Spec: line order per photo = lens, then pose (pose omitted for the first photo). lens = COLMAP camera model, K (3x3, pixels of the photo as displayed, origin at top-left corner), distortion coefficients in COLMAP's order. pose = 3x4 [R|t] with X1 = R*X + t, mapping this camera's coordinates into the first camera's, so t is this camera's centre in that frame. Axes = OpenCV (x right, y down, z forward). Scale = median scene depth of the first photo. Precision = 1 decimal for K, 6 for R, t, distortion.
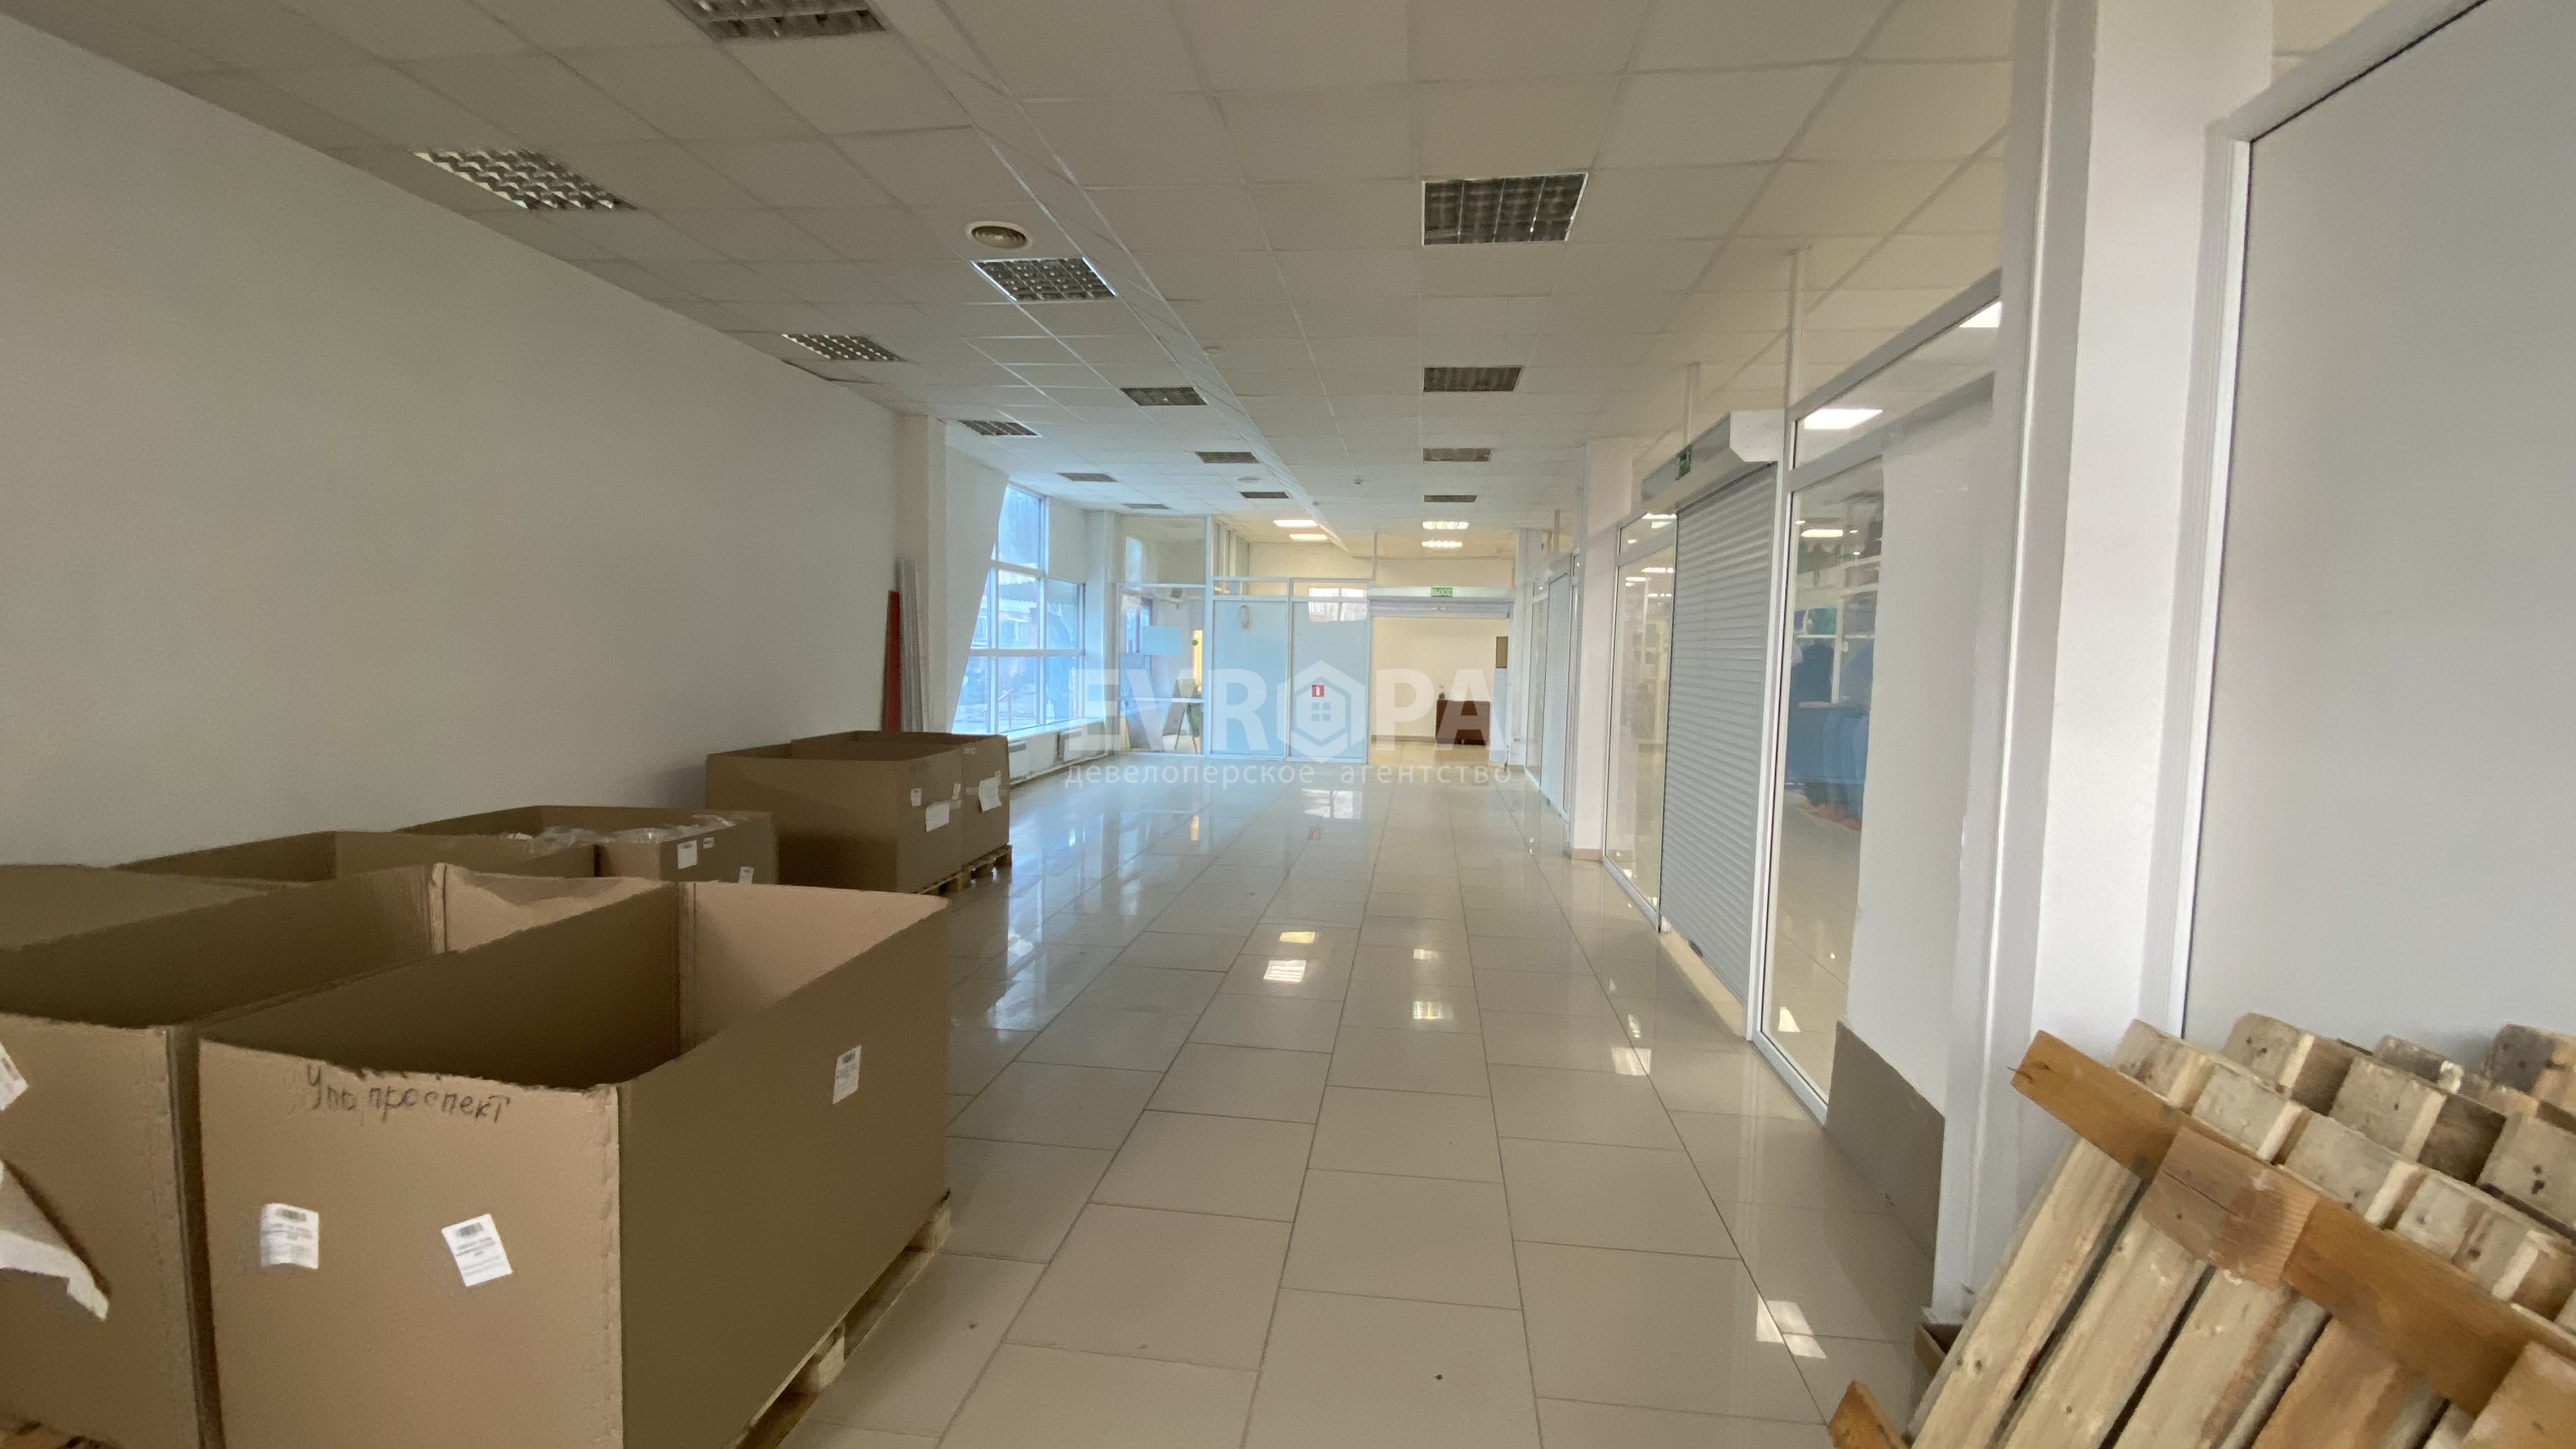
lens RADIAL K [[1013.5, 0, 1288.0], [0, 1013.5, 724.5], [0, 0, 1]] dist [0.000489, -0.009987]
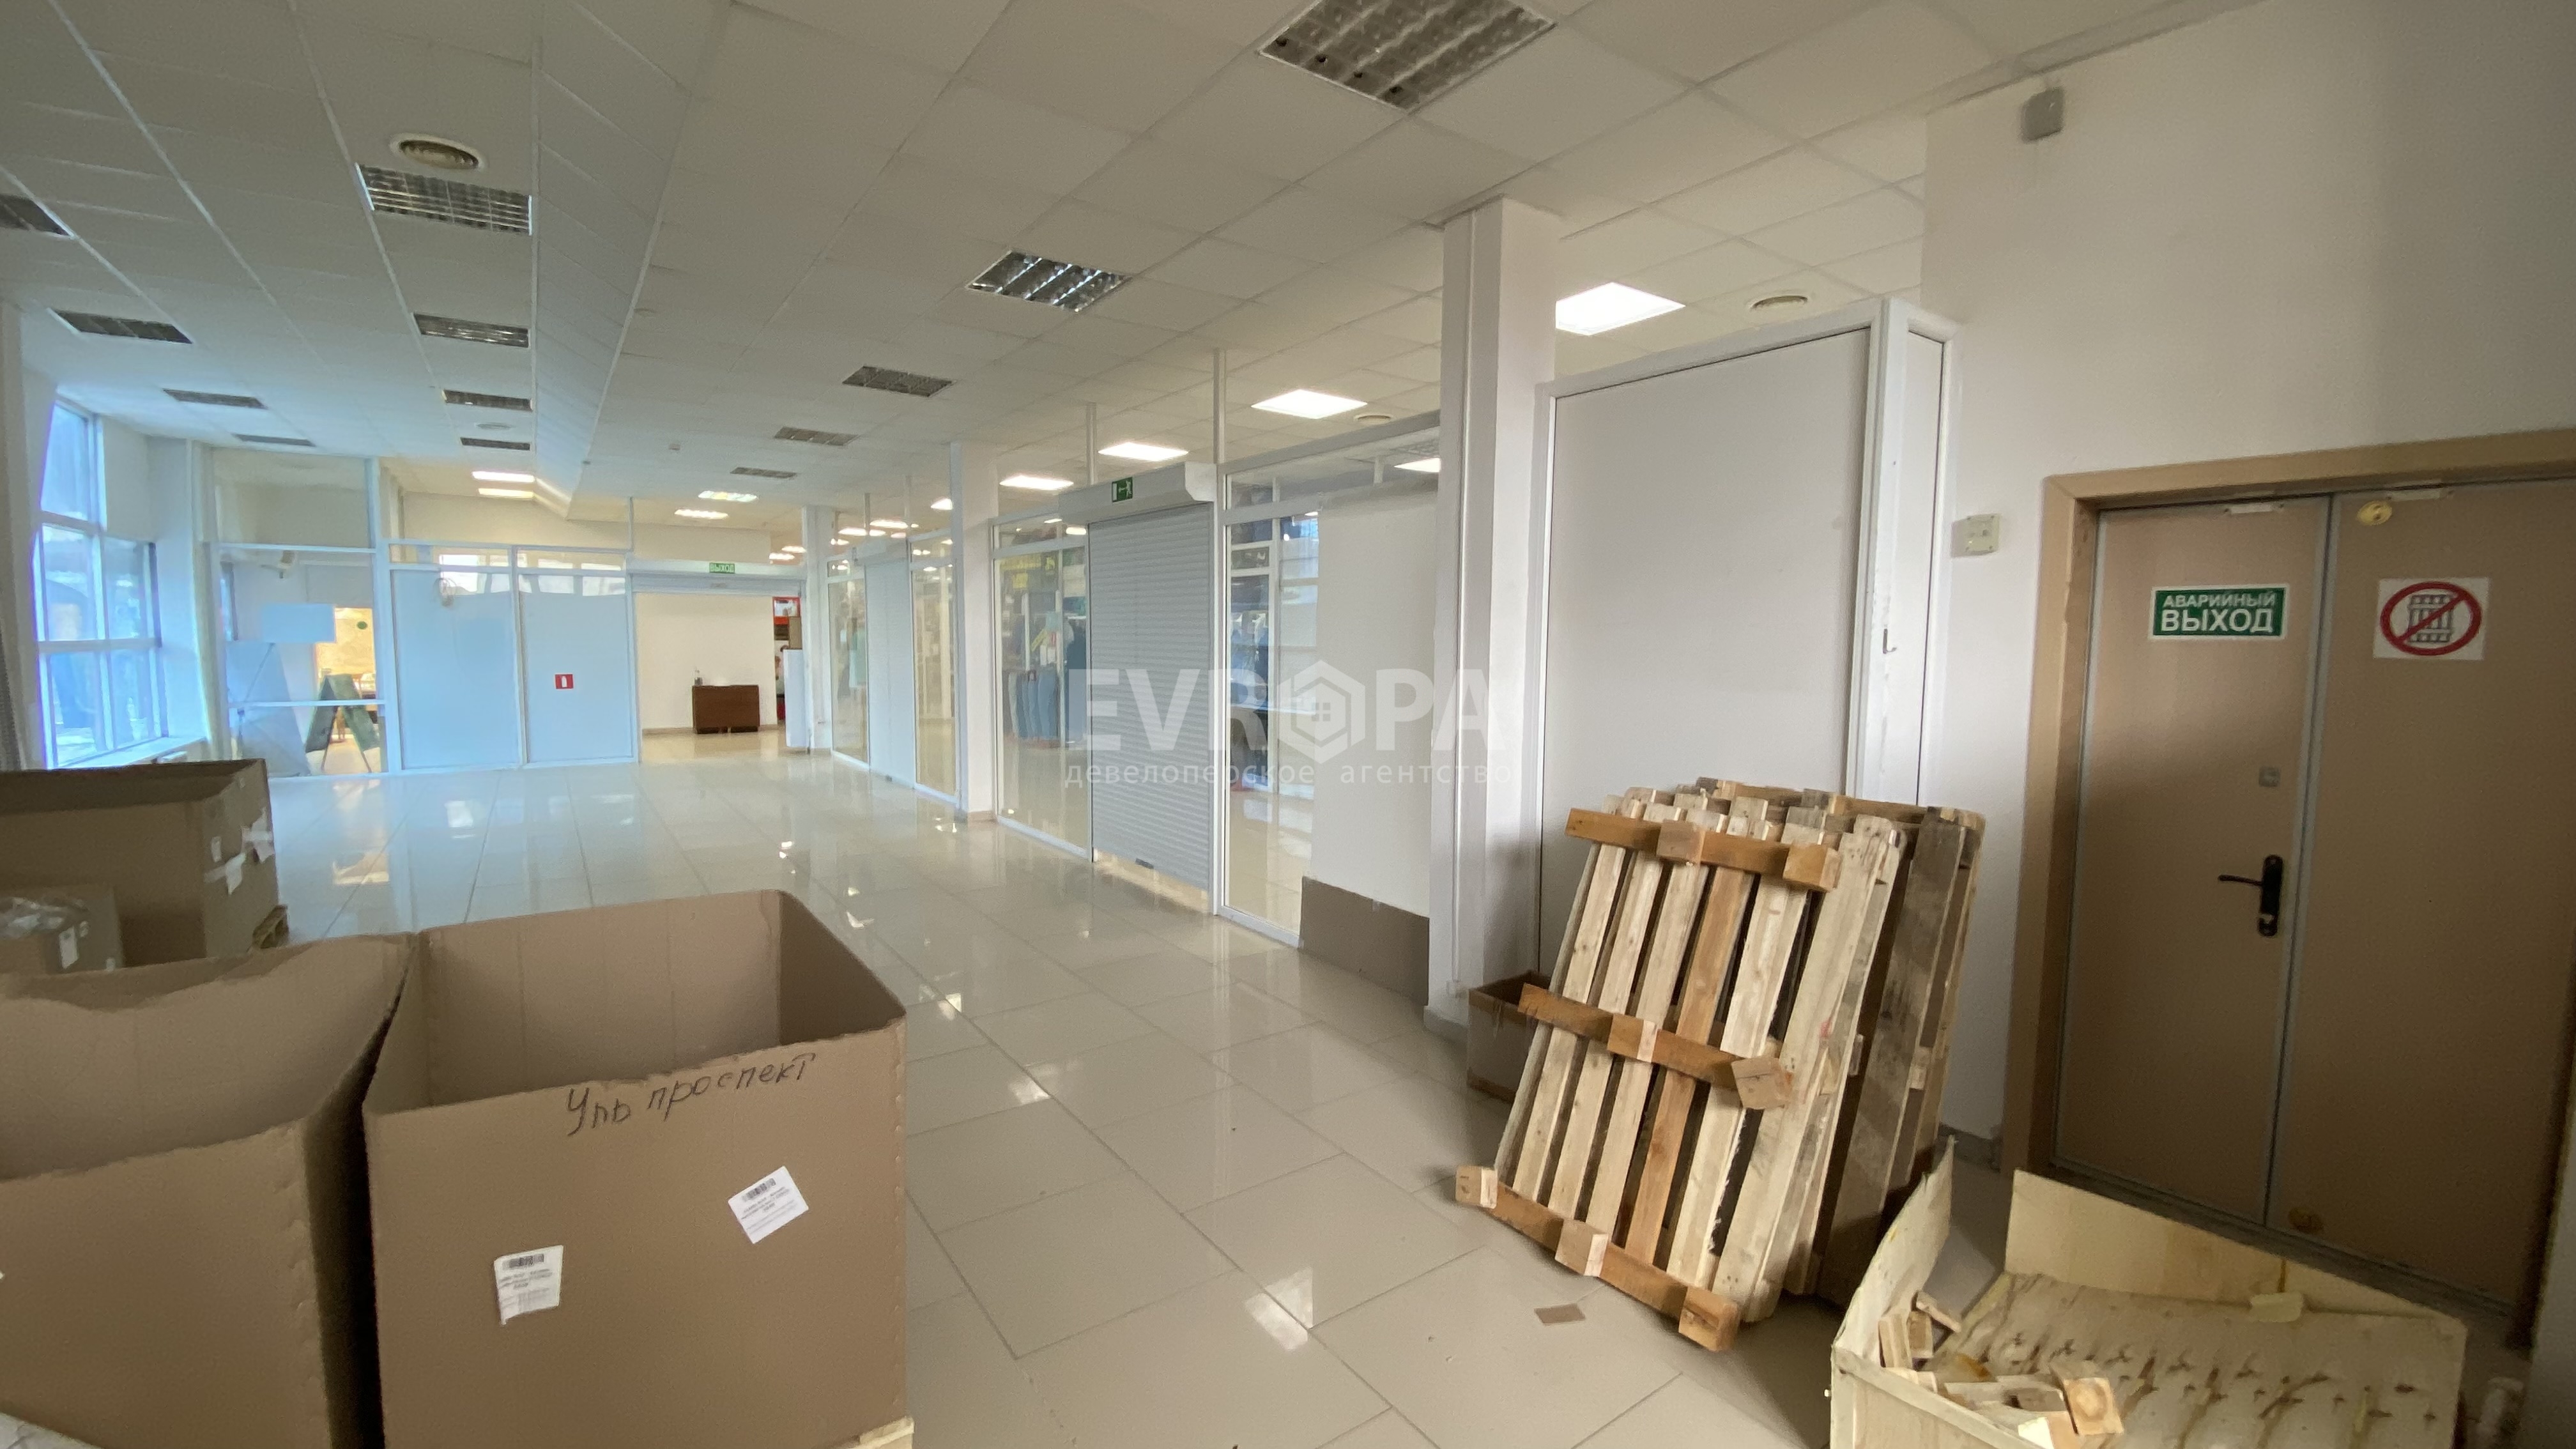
lens RADIAL K [[1027.2, 0, 1288.0], [0, 1027.2, 724.5], [0, 0, 1]] dist [-0.000138, -0.023241]
pose [[0.716206, -0.072143, 0.694150, -0.156145], [0.055399, 0.997381, 0.046499, -0.004168], [-0.695687, 0.005152, 0.718326, -0.030199]]
